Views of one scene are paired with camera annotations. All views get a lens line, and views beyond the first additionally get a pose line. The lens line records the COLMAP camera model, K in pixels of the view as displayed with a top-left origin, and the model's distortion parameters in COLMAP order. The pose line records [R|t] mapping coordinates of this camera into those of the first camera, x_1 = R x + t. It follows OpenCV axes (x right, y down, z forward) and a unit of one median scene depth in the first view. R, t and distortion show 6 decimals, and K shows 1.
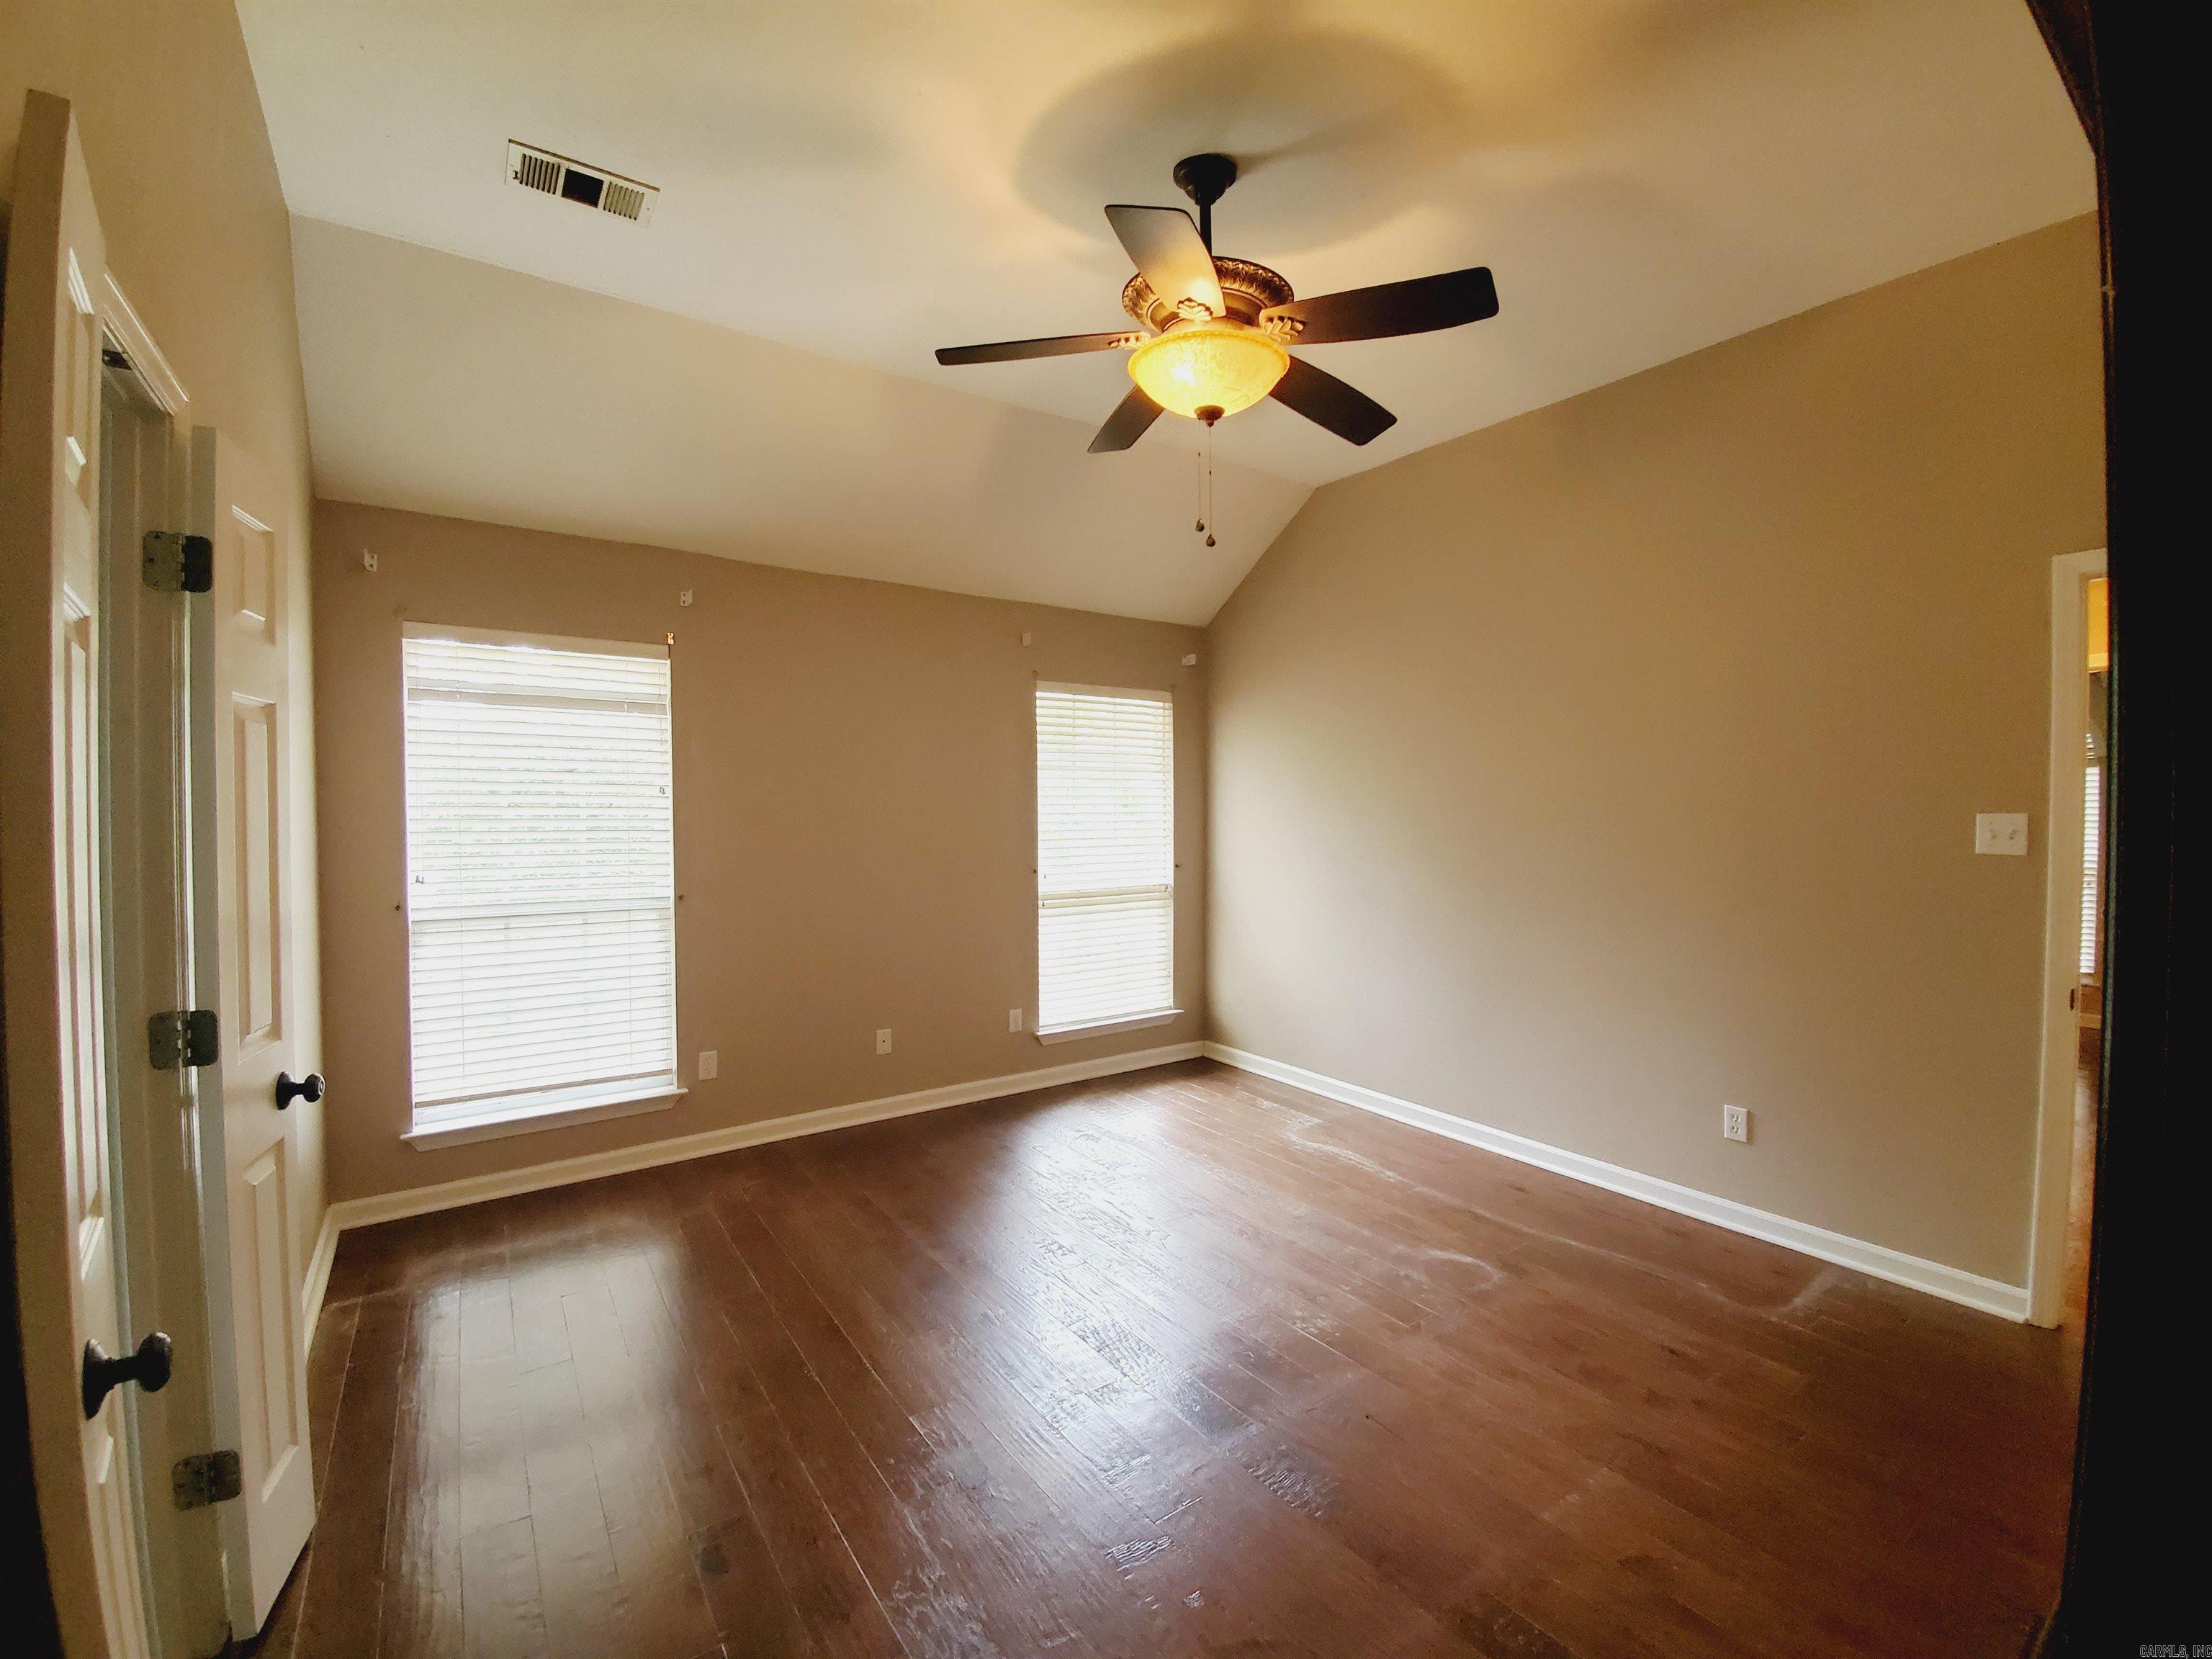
lens RADIAL K [[935.8, 0, 1092.6], [0, 935.8, 848.5], [0, 0, 1]] dist [0.017853, -0.000147]
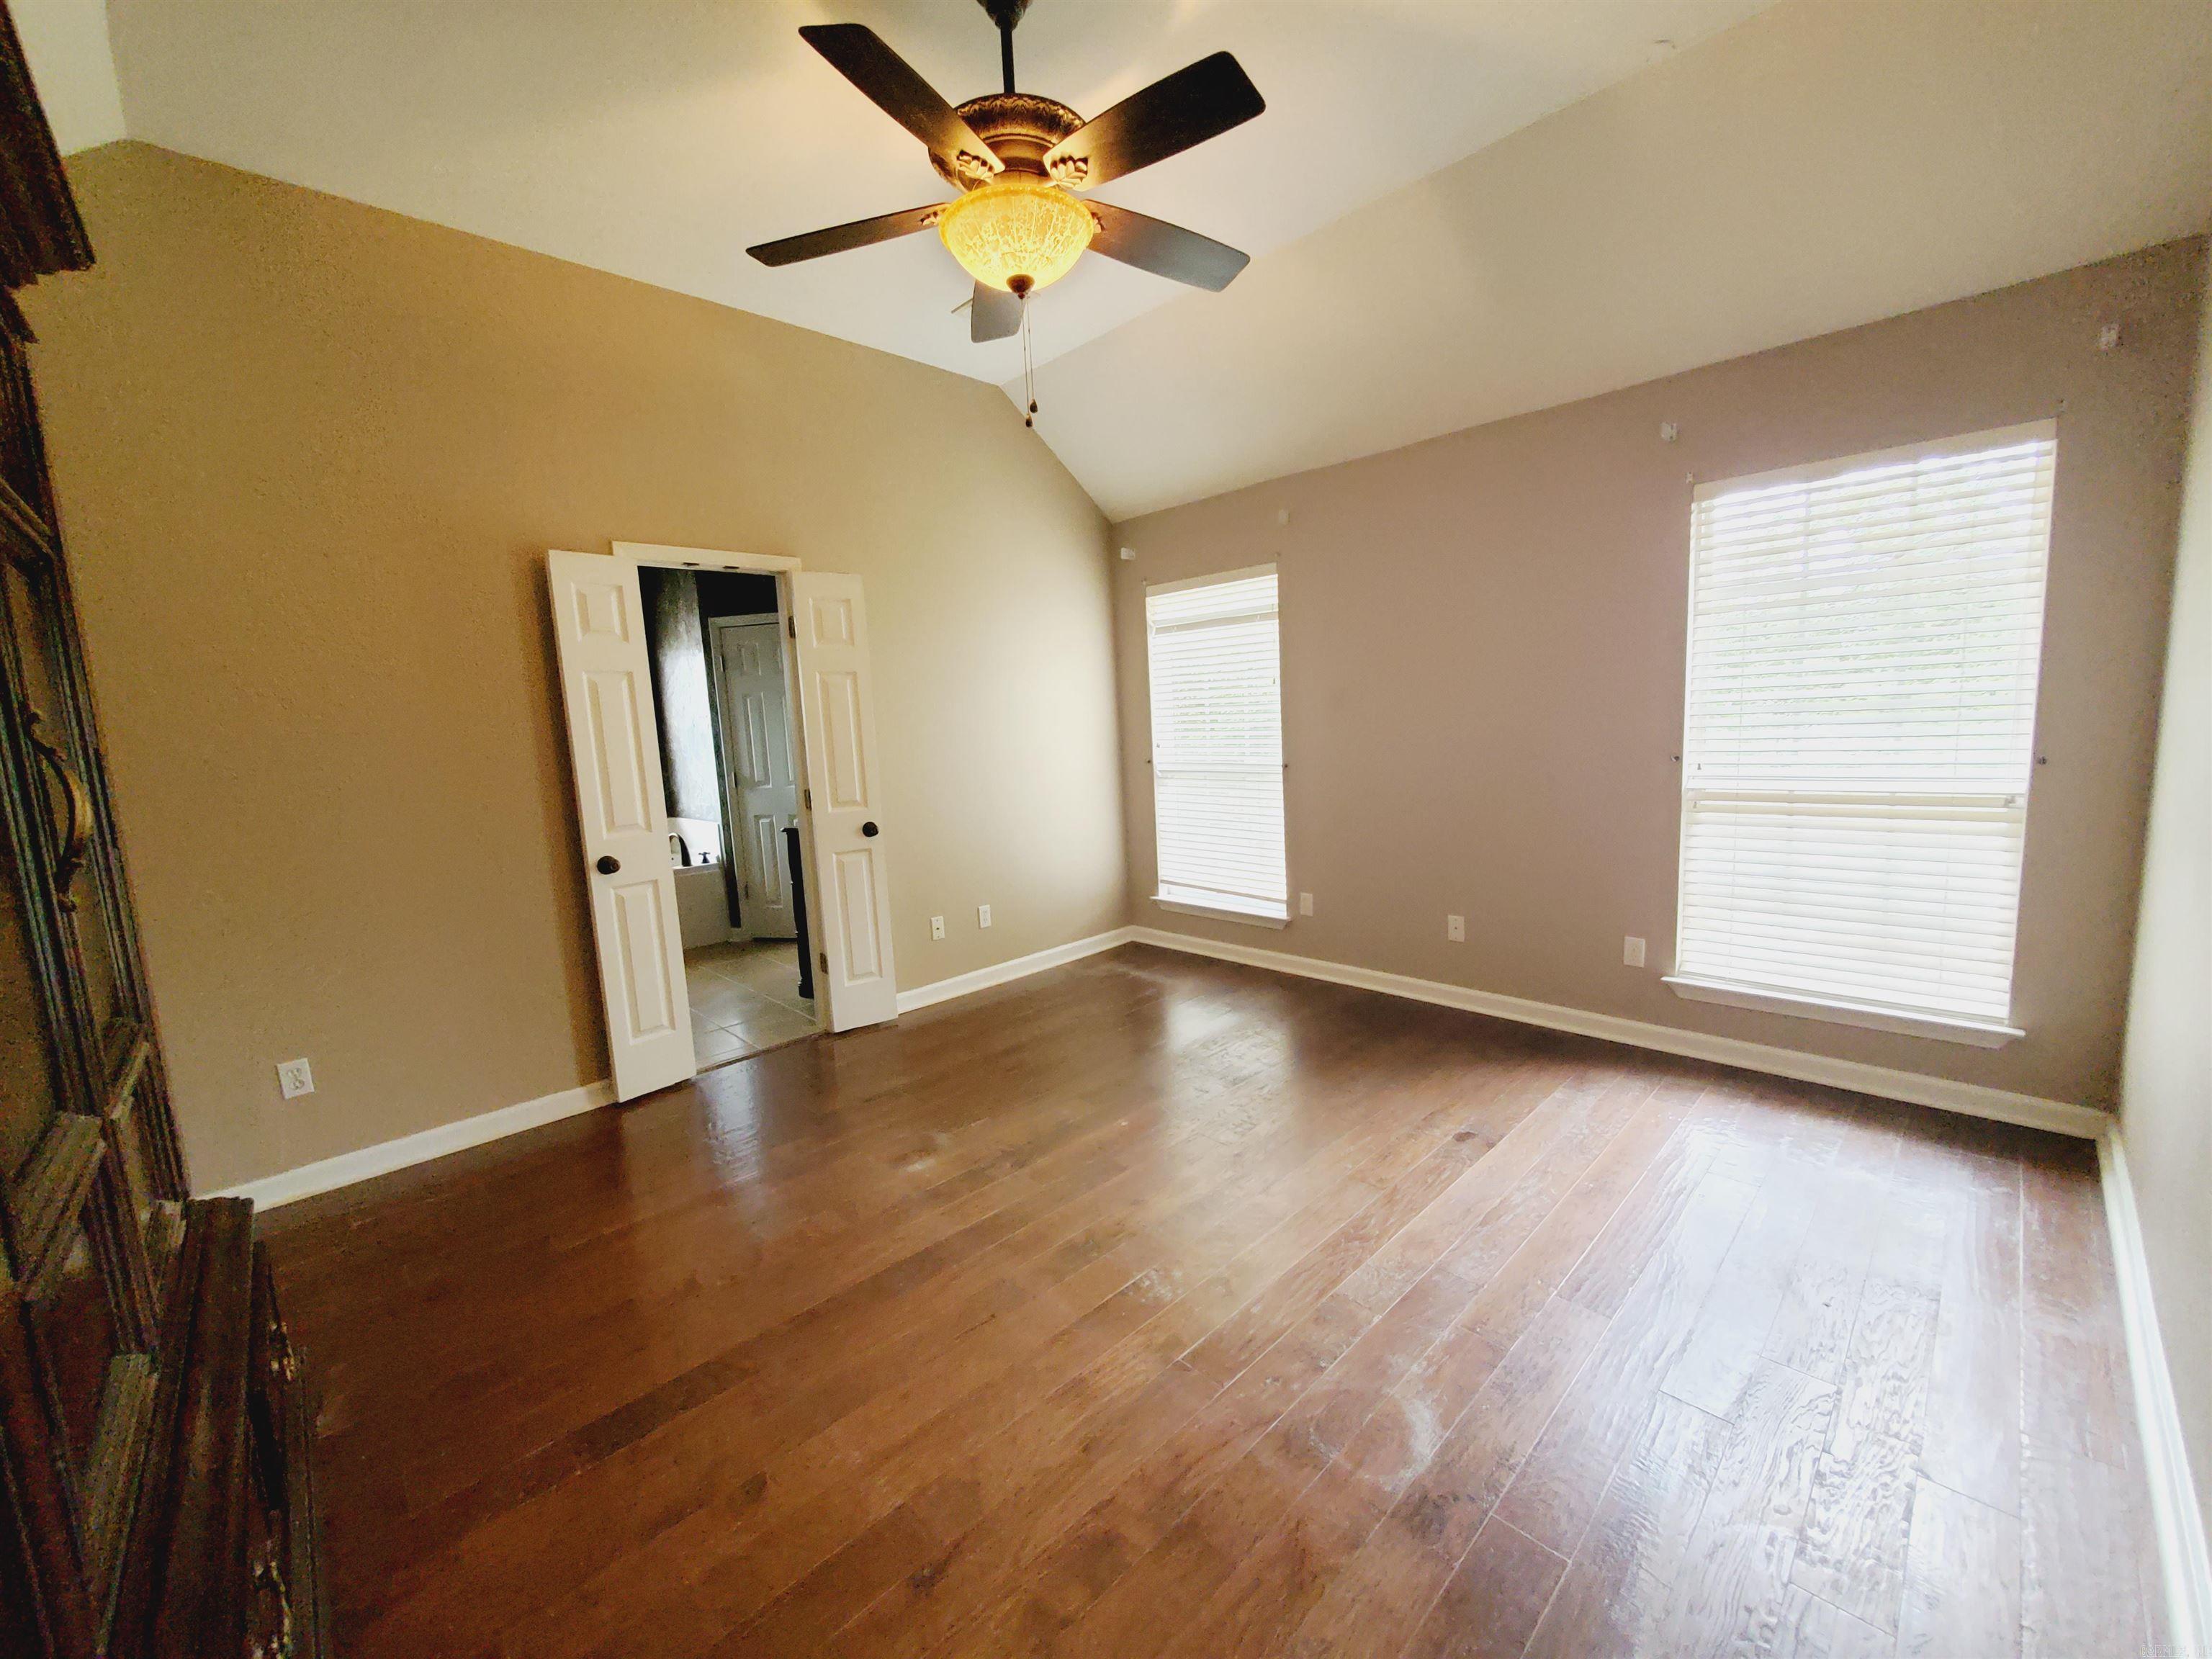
lens RADIAL K [[877.4, 0, 1113.5], [0, 877.4, 824.8], [0, 0, 1]] dist [-0.000494, -0.001875]
pose [[0.164955, 0.110797, -0.980058, 0.681249], [0.001742, 0.993636, 0.112625, -0.001555], [0.986300, -0.020286, 0.163712, 0.588508]]
